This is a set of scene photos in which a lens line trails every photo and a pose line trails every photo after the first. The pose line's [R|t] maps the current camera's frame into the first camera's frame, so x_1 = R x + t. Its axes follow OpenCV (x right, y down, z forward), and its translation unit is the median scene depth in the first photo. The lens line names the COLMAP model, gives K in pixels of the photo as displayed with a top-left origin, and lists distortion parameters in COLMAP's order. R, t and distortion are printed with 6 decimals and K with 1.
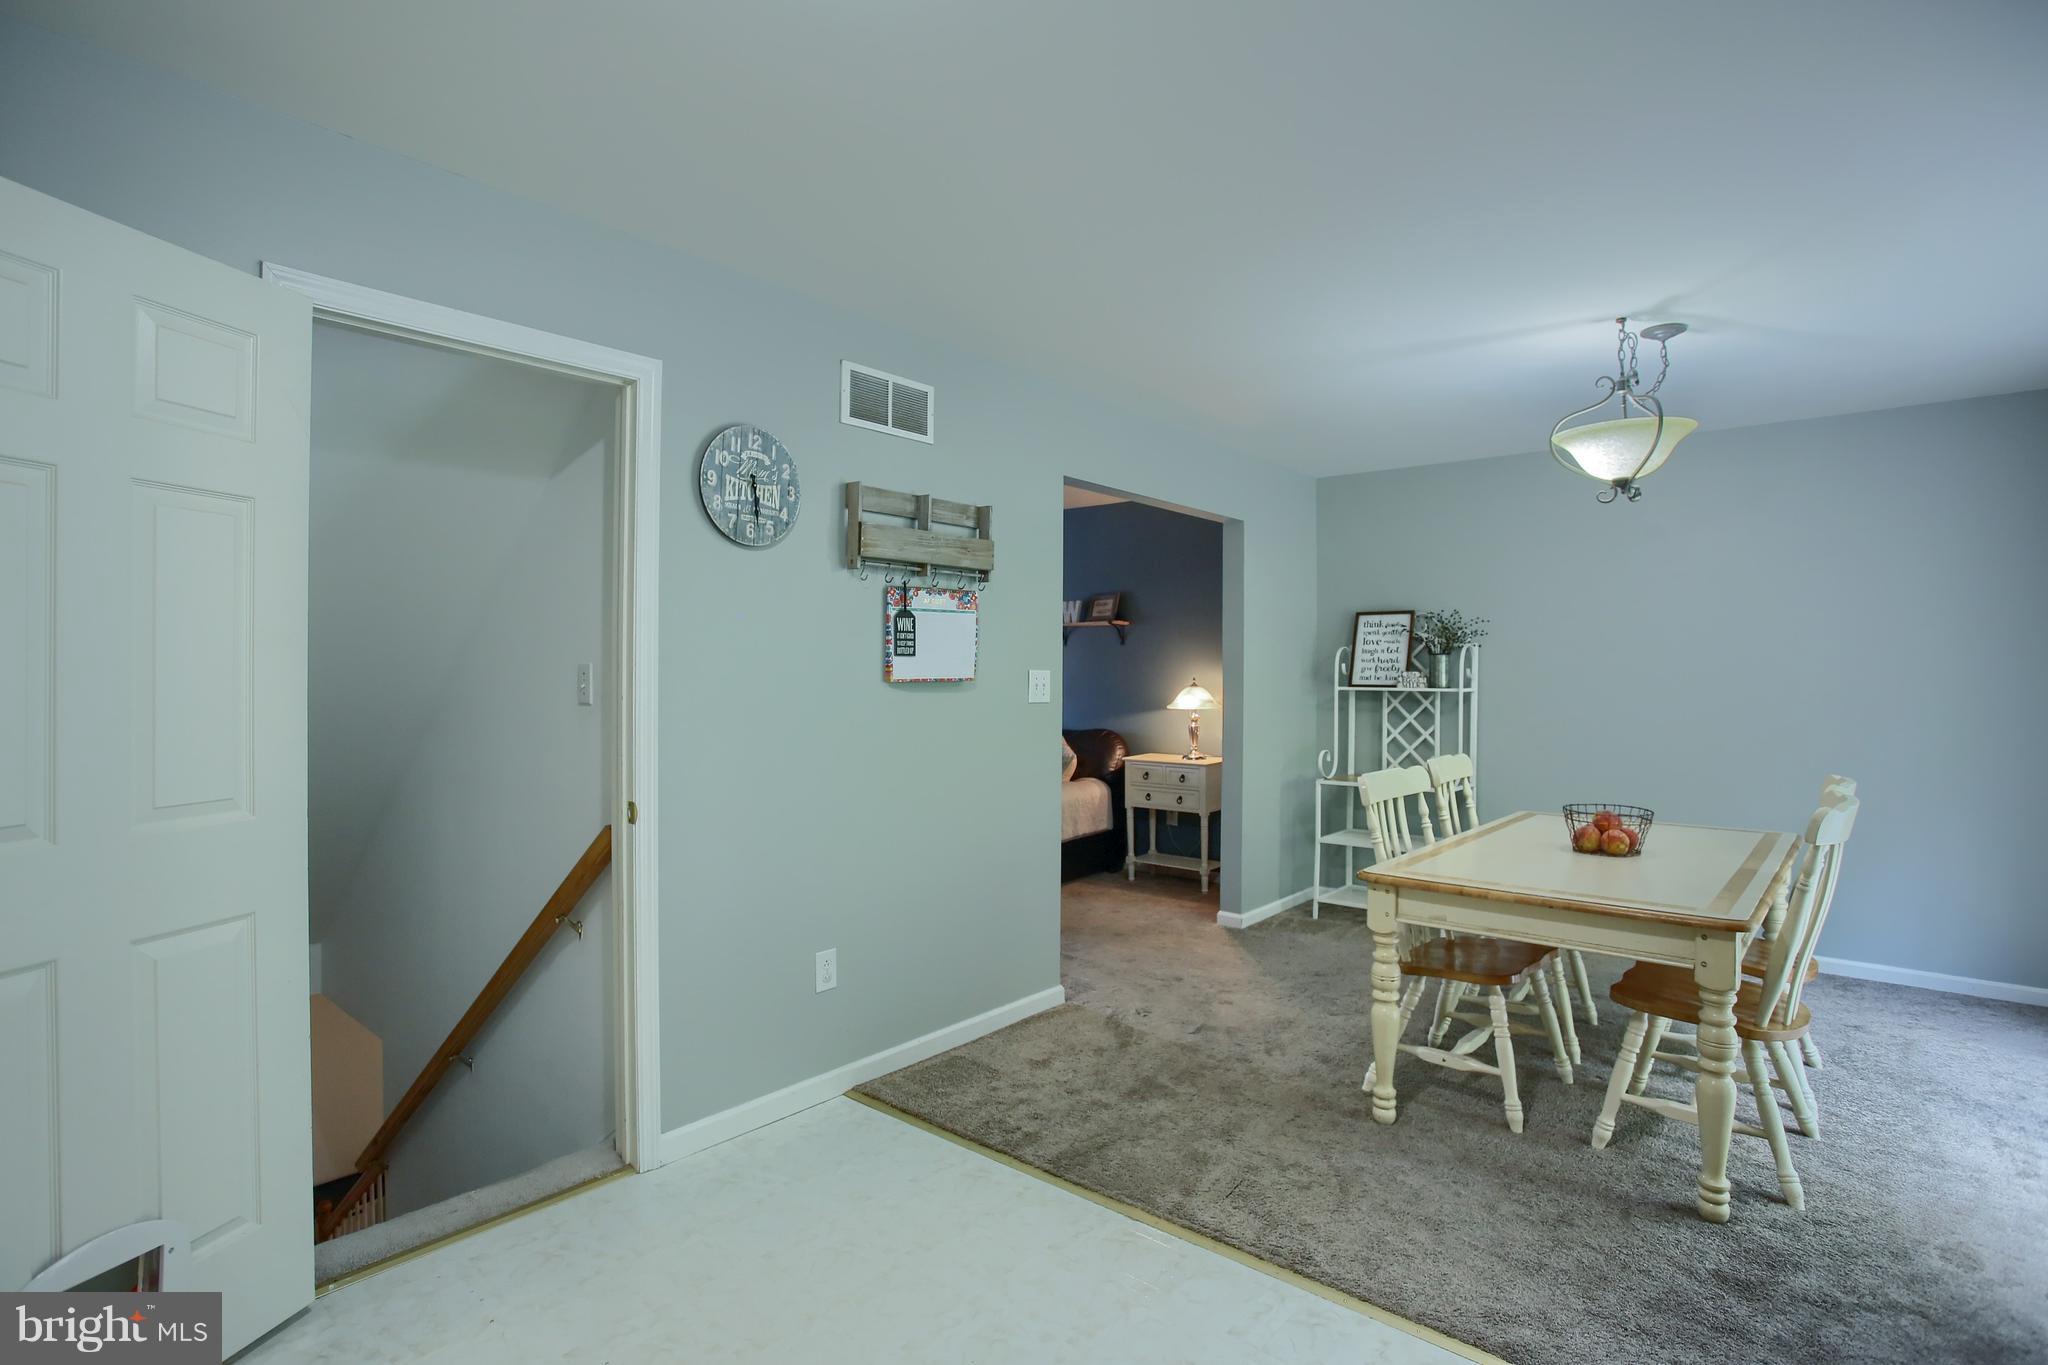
lens RADIAL K [[1004.9, 0, 1023.1], [0, 1004.9, 671.0], [0, 0, 1]] dist [-0.064597, 0.024180]
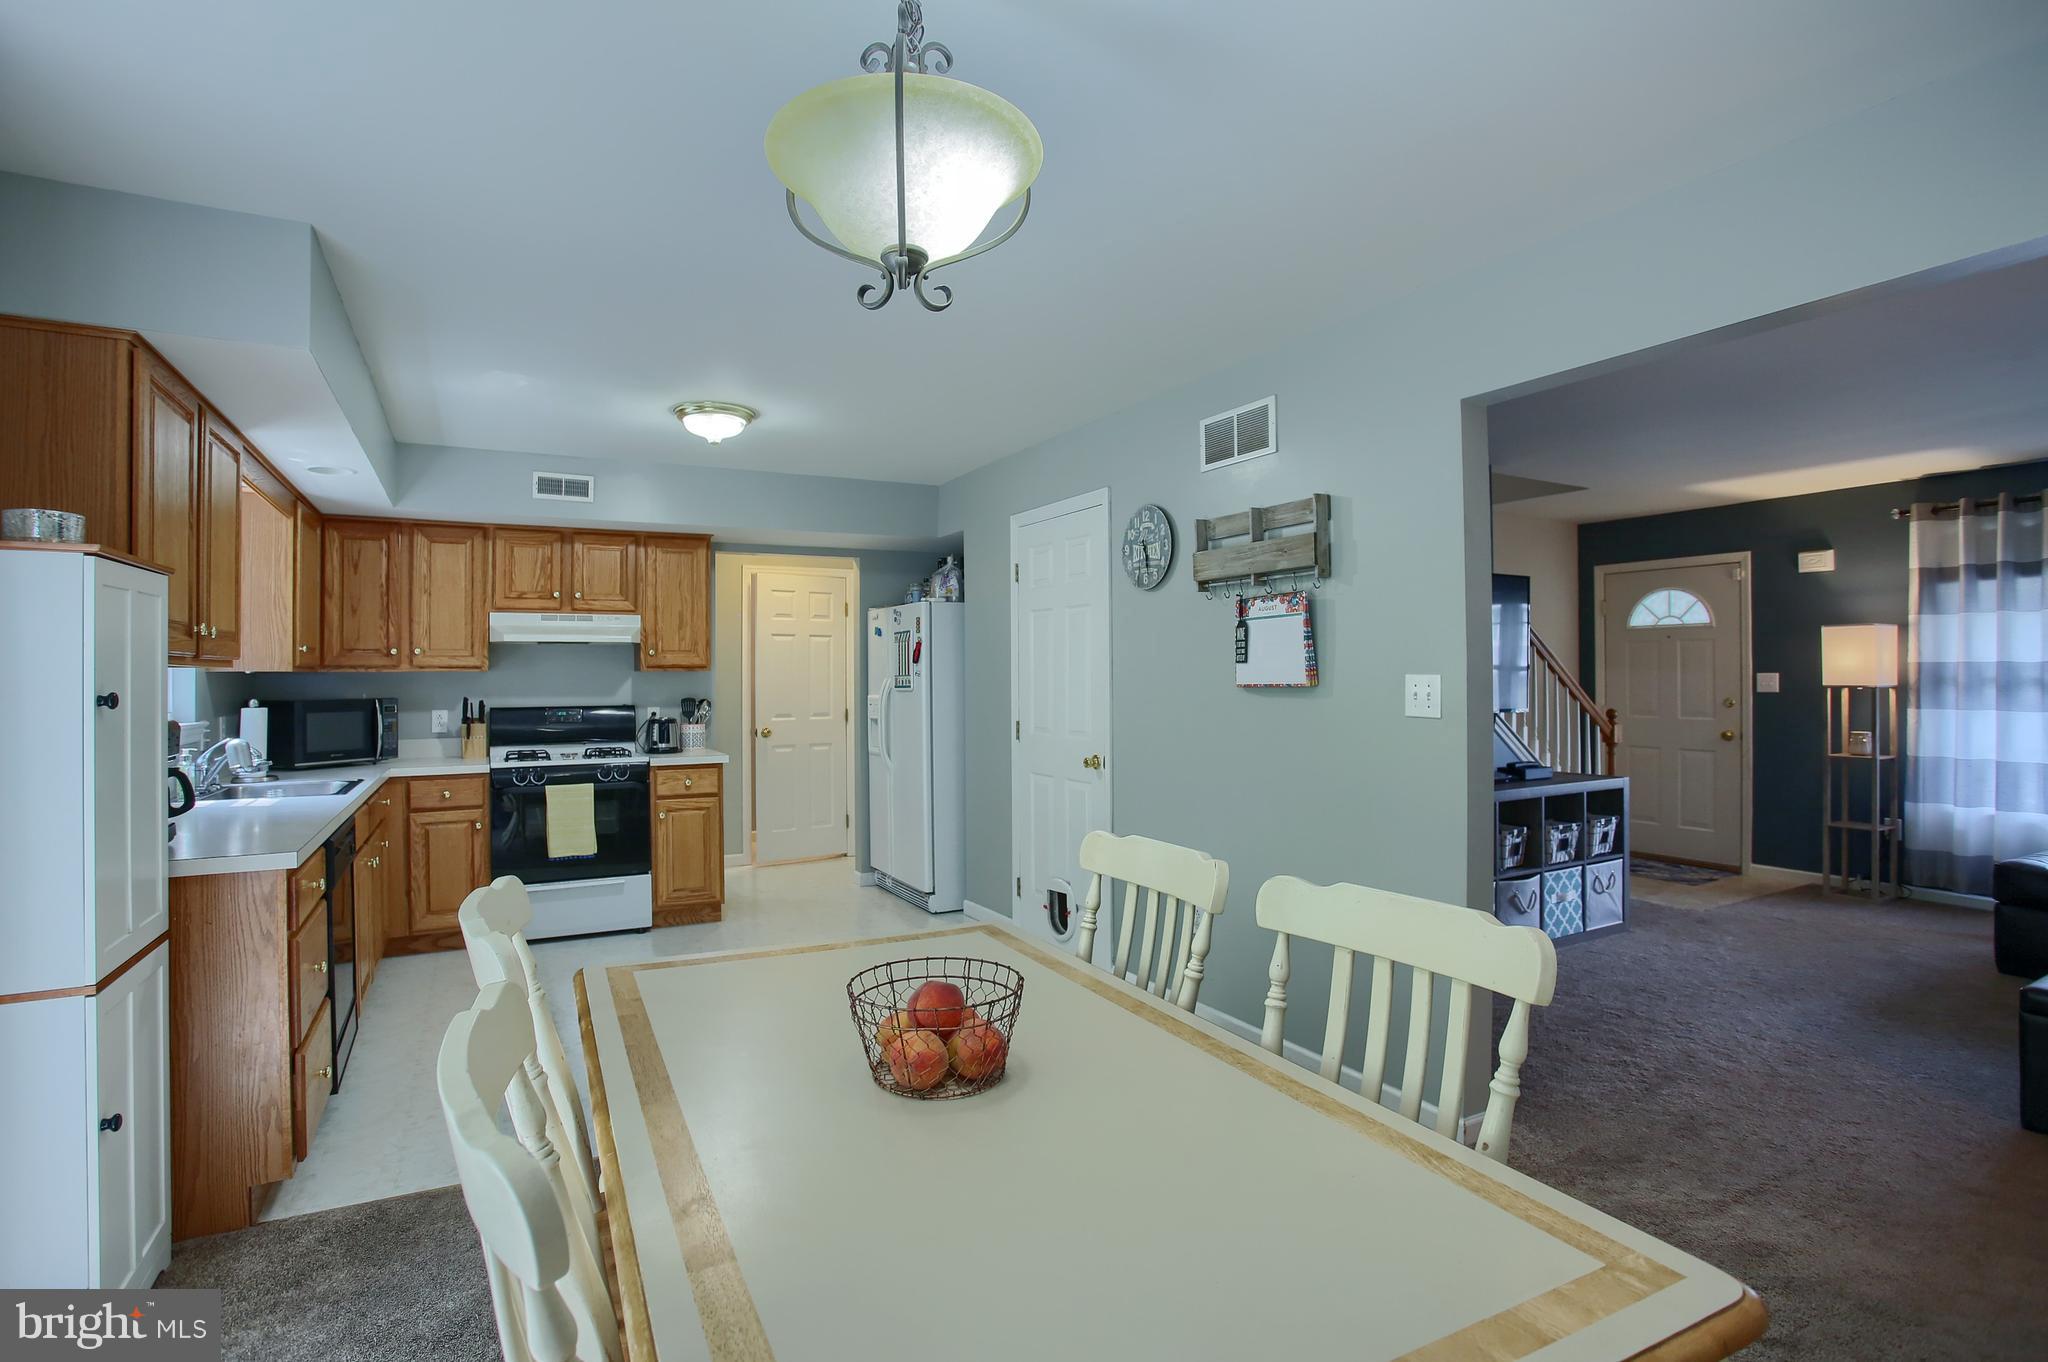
lens RADIAL K [[997.0, 0, 1003.1], [0, 997.0, 669.0], [0, 0, 1]] dist [-0.071890, 0.031154]
pose [[-0.374090, -0.006777, -0.927368, 0.963120], [0.003820, 0.999954, -0.008849, 0.000333], [0.927385, -0.006853, -0.374046, 1.148823]]
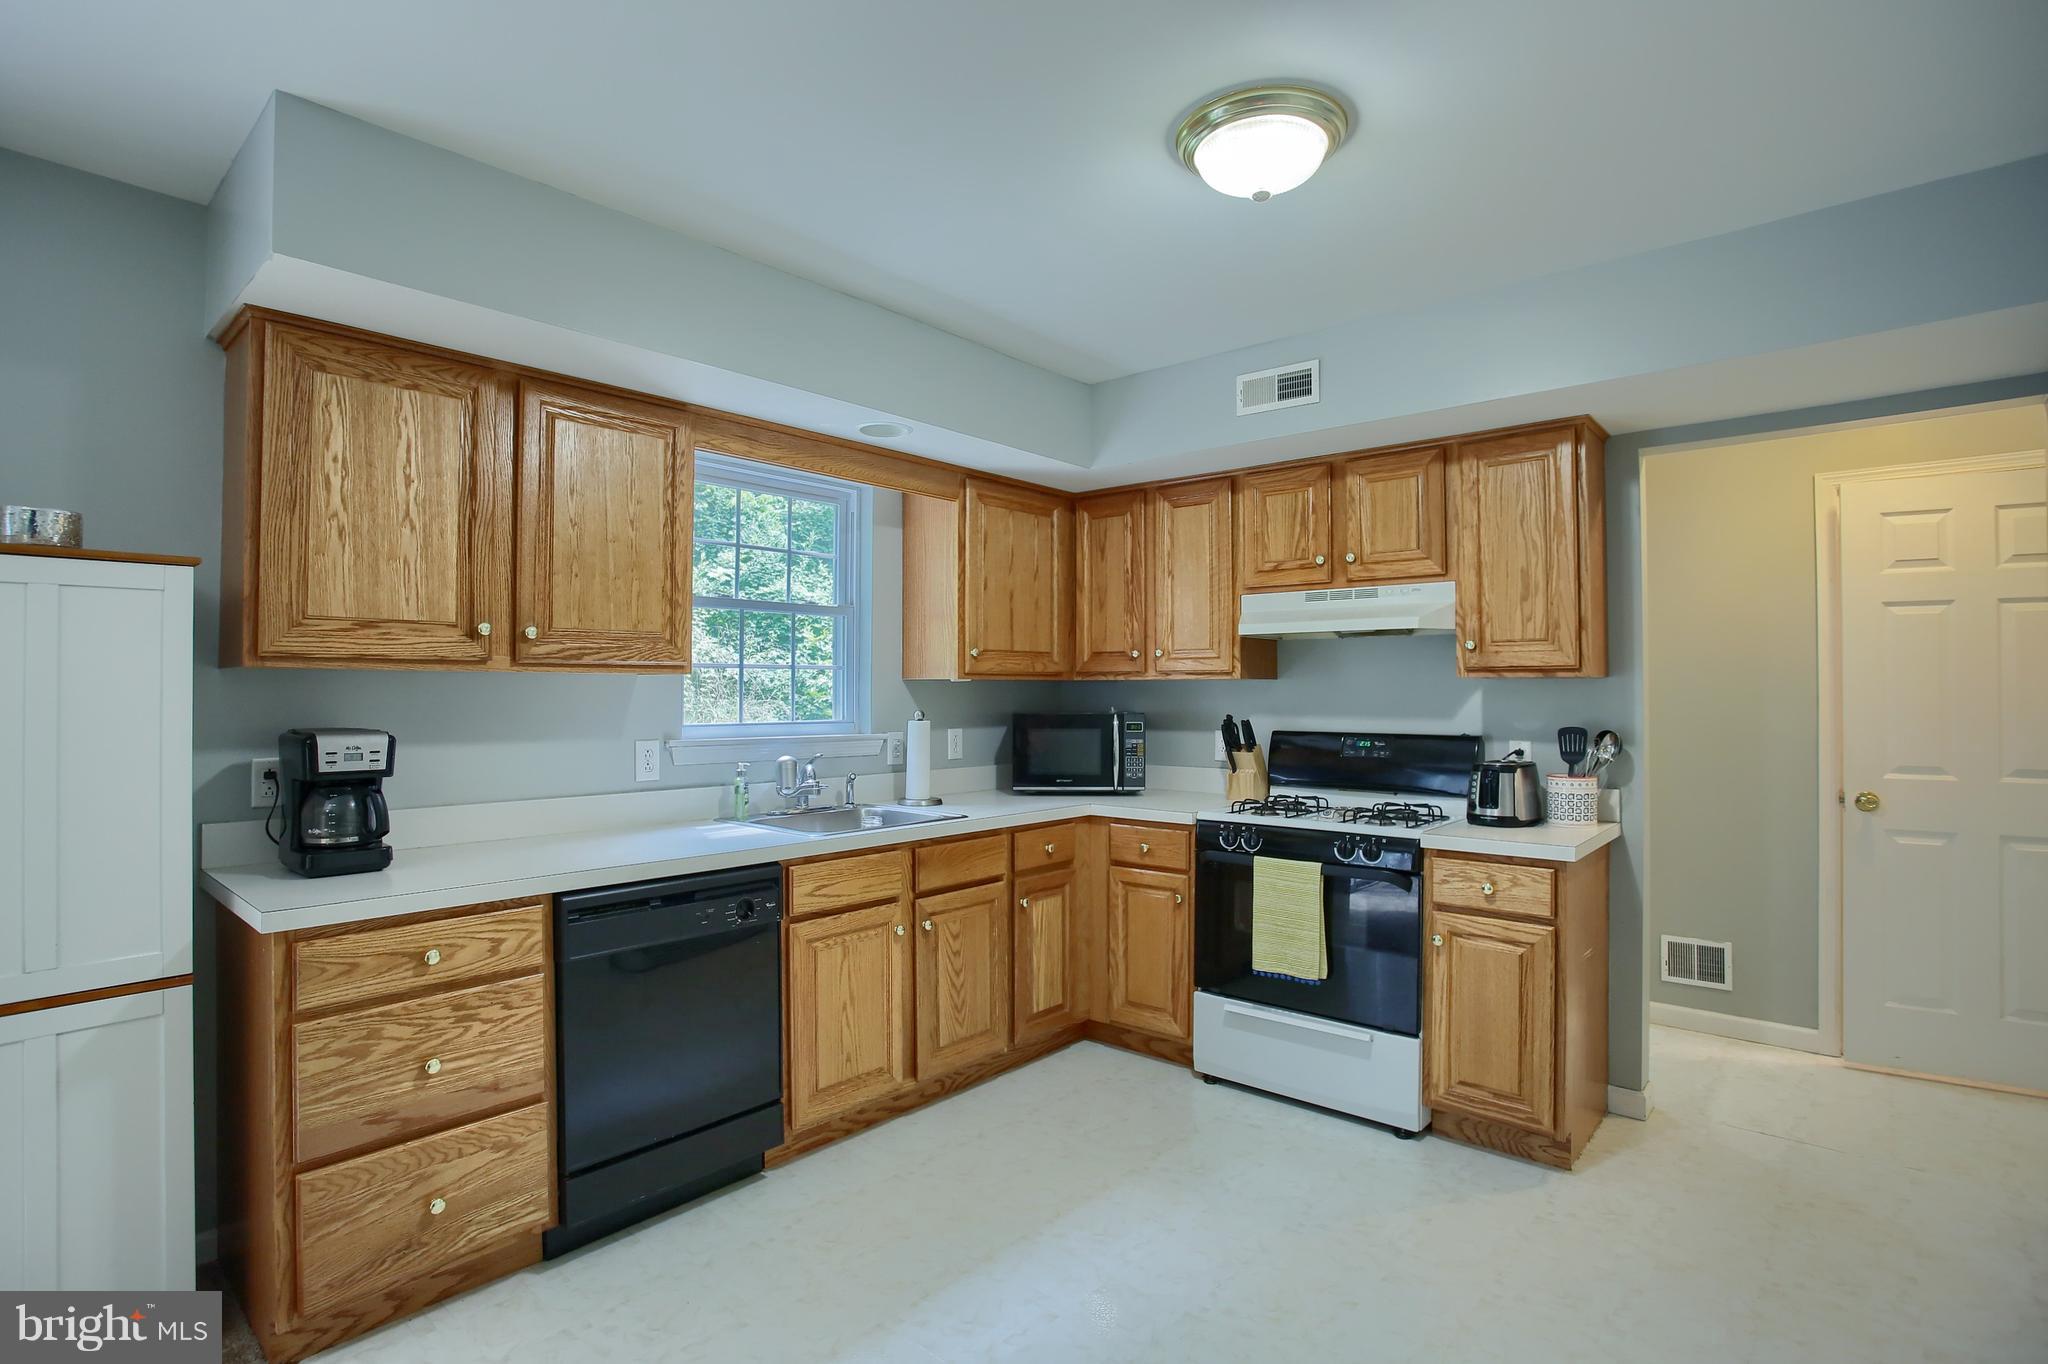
lens RADIAL K [[997.0, 0, 1003.1], [0, 997.0, 670.0], [0, 0, 1]] dist [-0.071890, 0.031154]
pose [[-0.999696, -0.003603, 0.024383, 0.072698], [-0.004059, 0.999817, -0.018682, -0.001134], [-0.024312, -0.018775, -0.999528, 0.926241]]
